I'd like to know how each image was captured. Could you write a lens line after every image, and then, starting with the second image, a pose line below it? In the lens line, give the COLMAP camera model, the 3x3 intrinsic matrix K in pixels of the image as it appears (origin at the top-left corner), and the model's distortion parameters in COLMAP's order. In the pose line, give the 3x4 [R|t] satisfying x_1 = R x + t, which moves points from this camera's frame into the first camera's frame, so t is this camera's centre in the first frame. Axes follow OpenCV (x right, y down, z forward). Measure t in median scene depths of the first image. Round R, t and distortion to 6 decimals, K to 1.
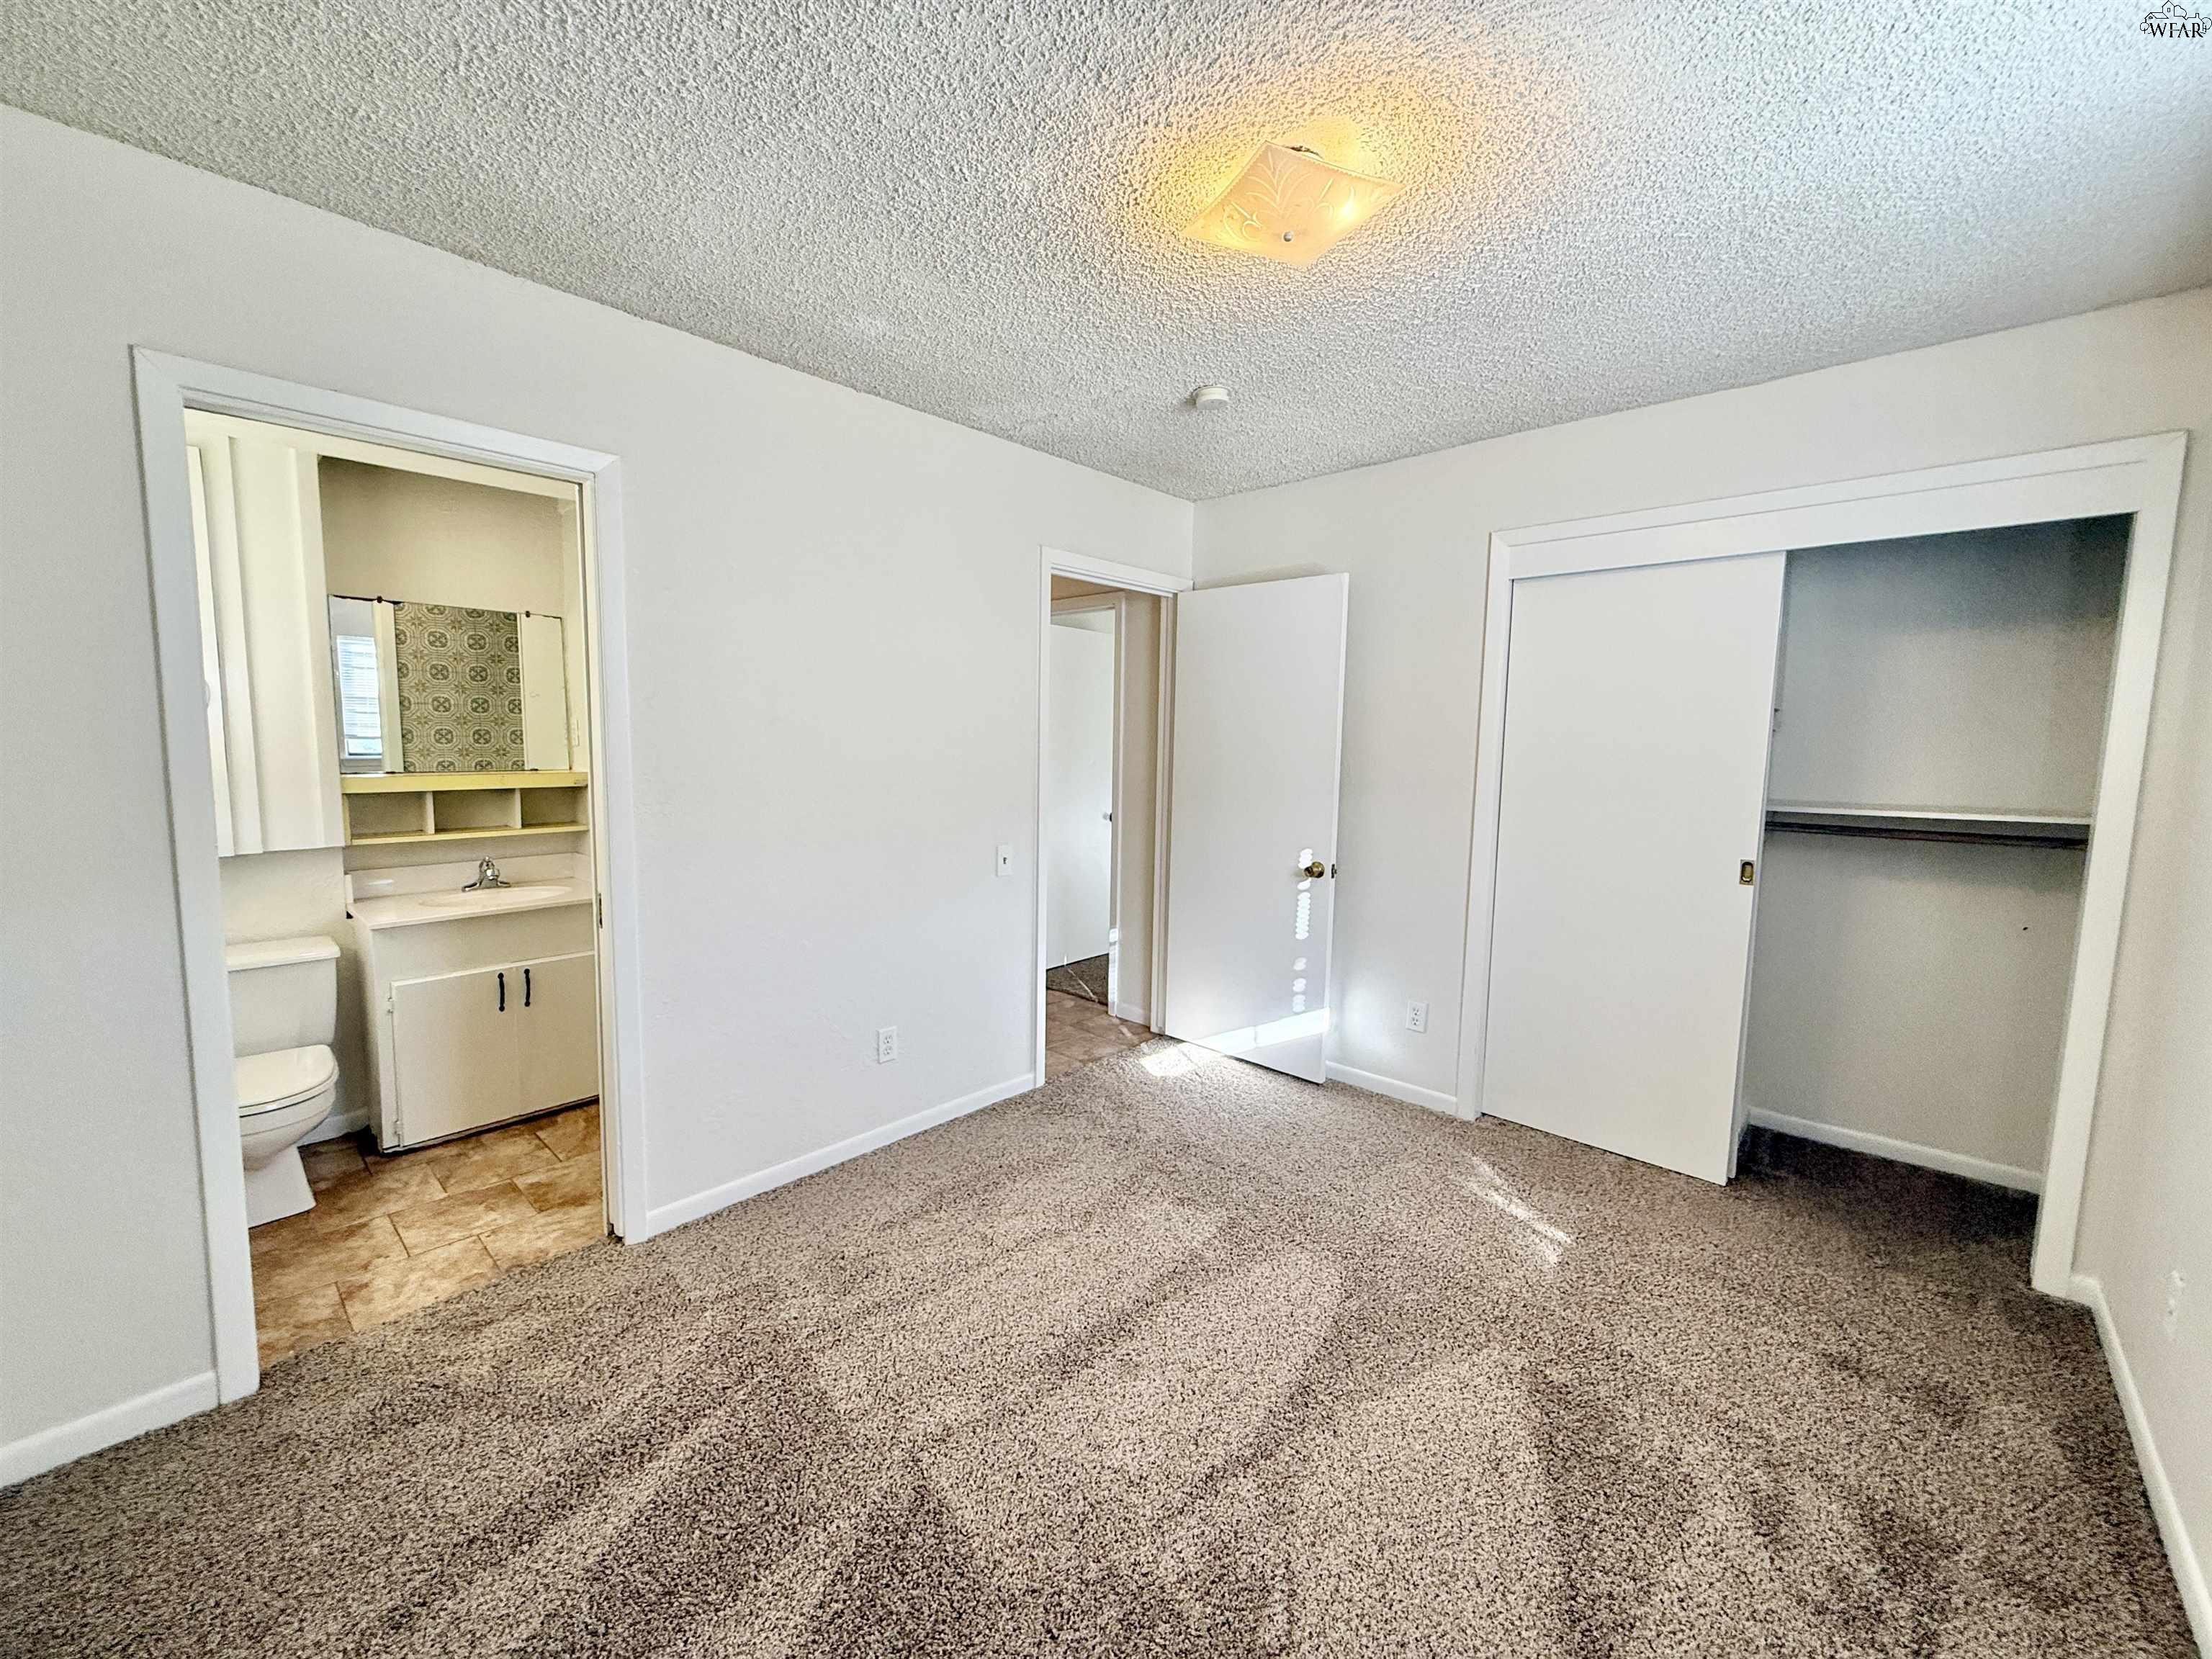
lens RADIAL K [[881.2, 0, 1105.0], [0, 881.2, 829.0], [0, 0, 1]] dist [-0.000485, 0.000234]
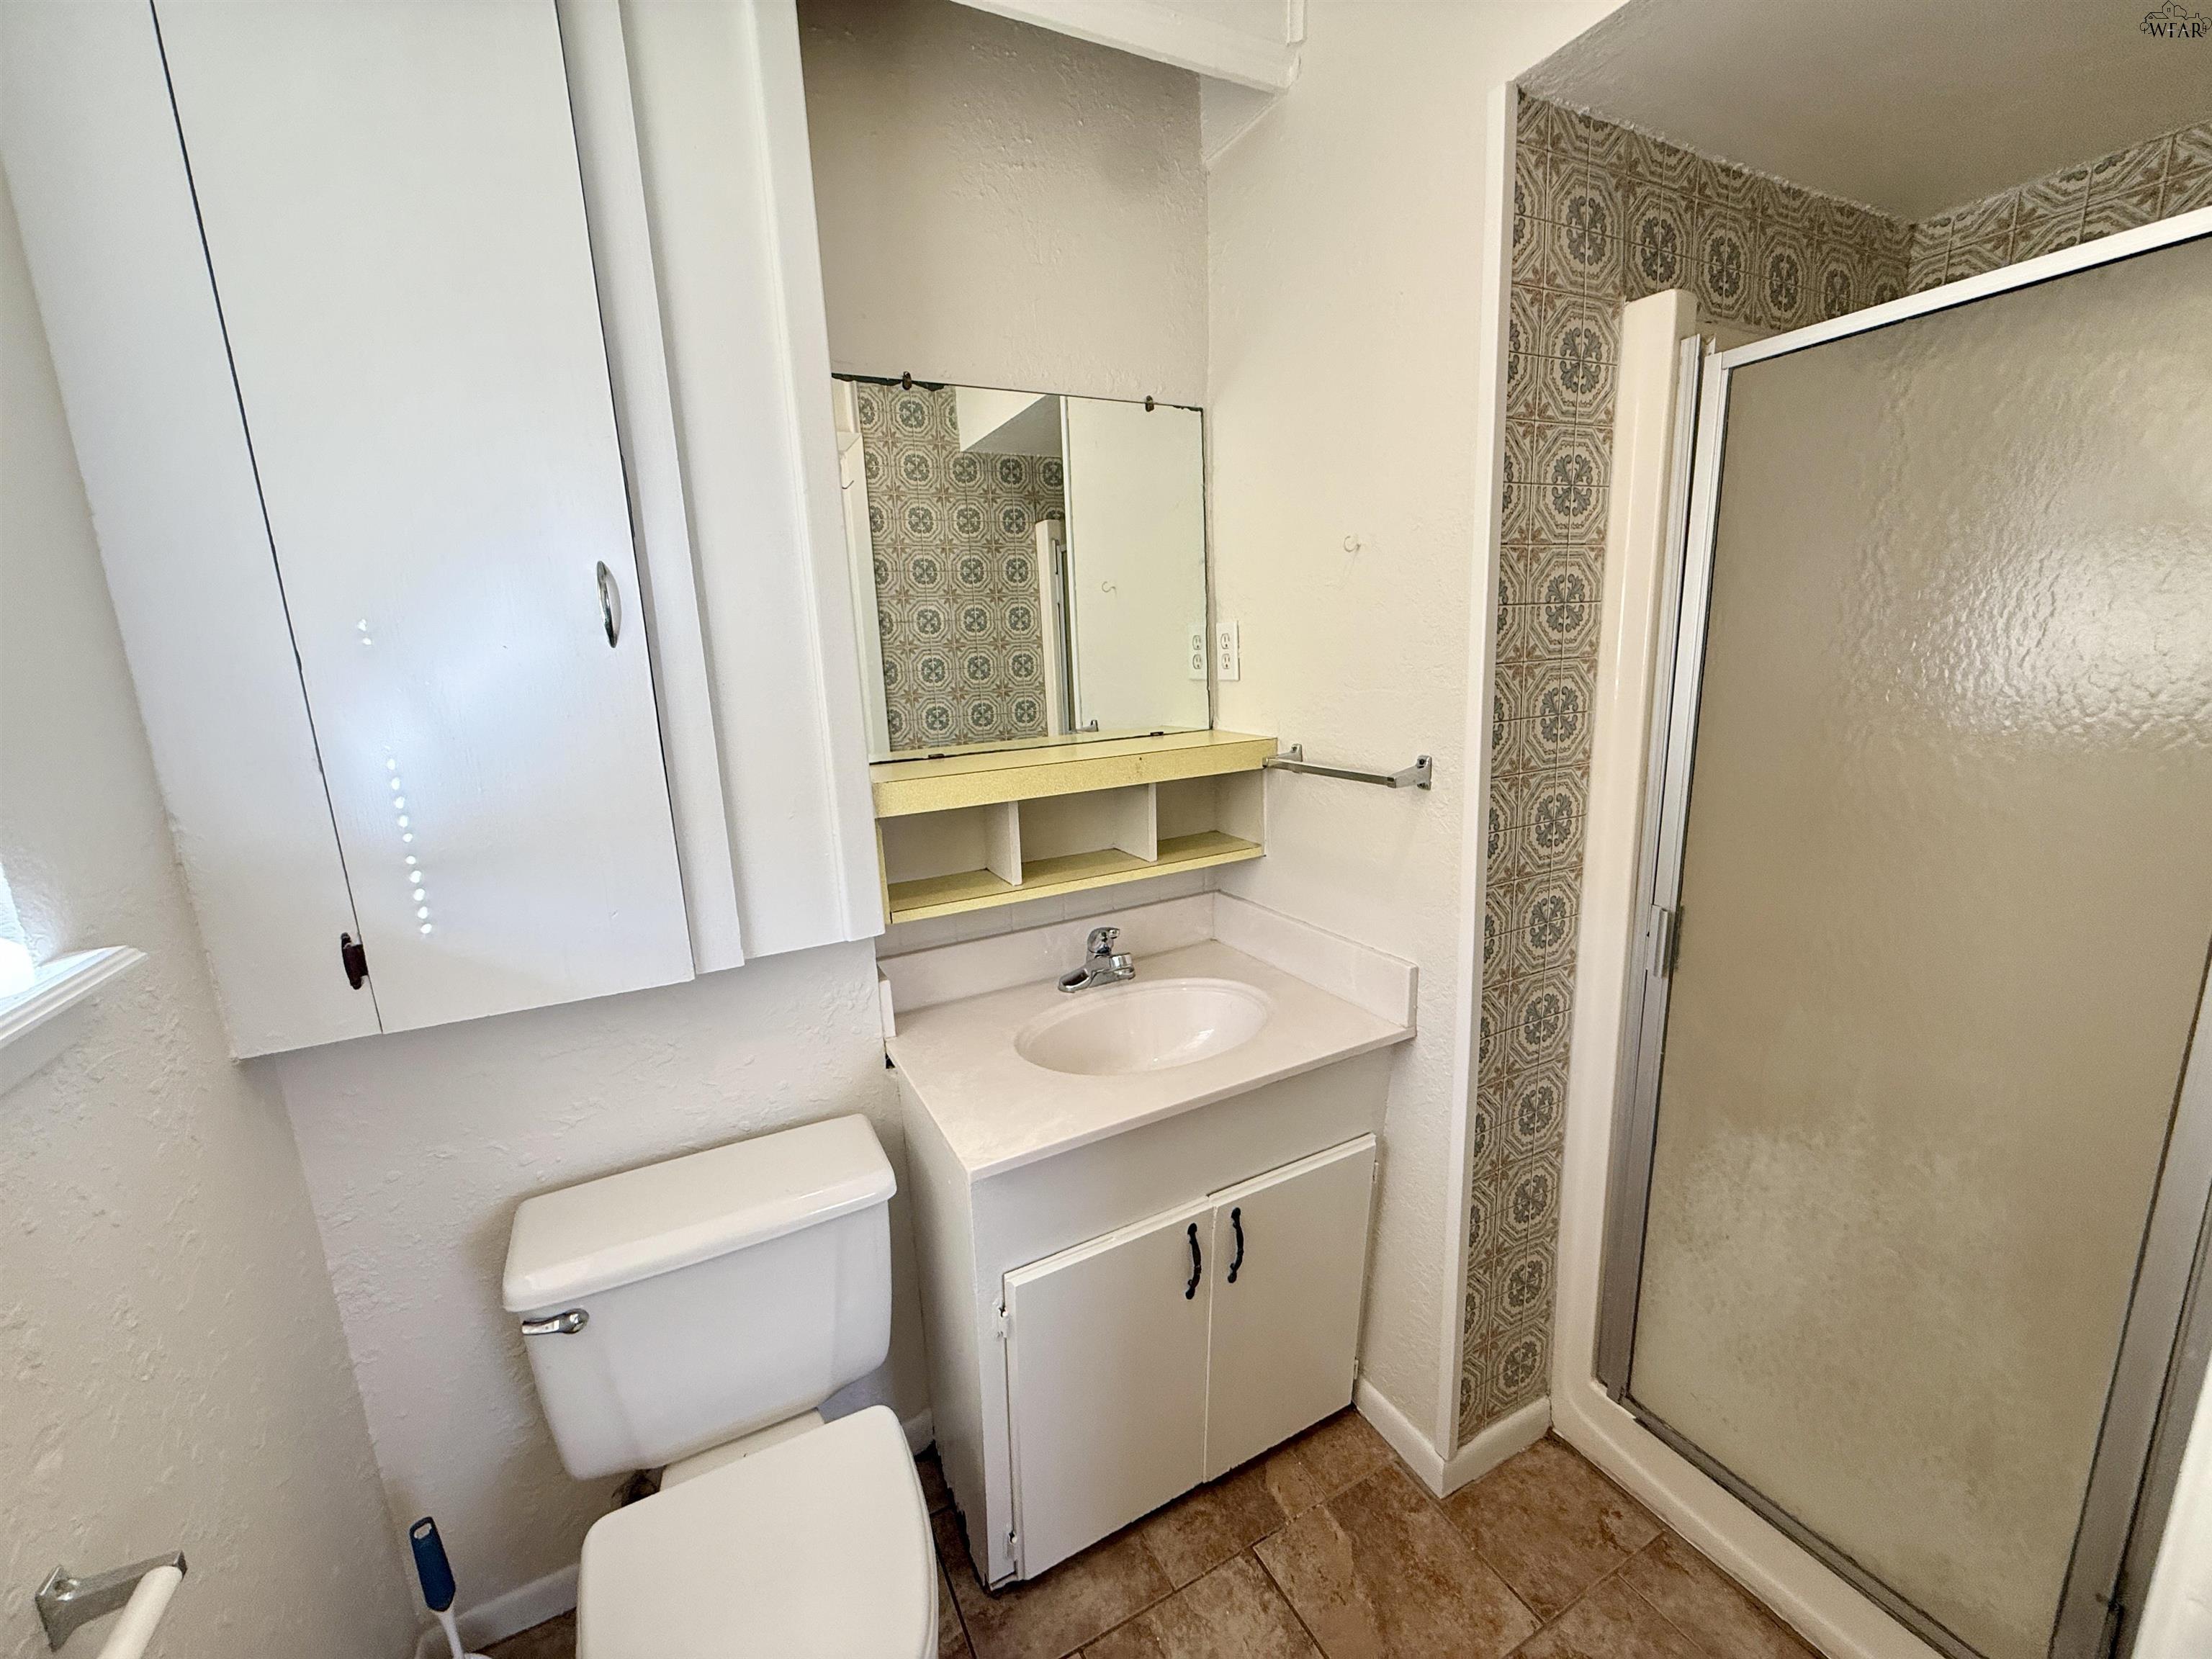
lens RADIAL K [[881.2, 0, 1104.4], [0, 881.2, 828.1], [0, 0, 1]] dist [-0.000485, 0.000234]
pose [[0.938499, 0.014935, -0.344959, -0.567418], [0.022927, 0.994164, 0.105417, -0.077313], [0.344520, -0.106843, 0.932679, 0.586709]]
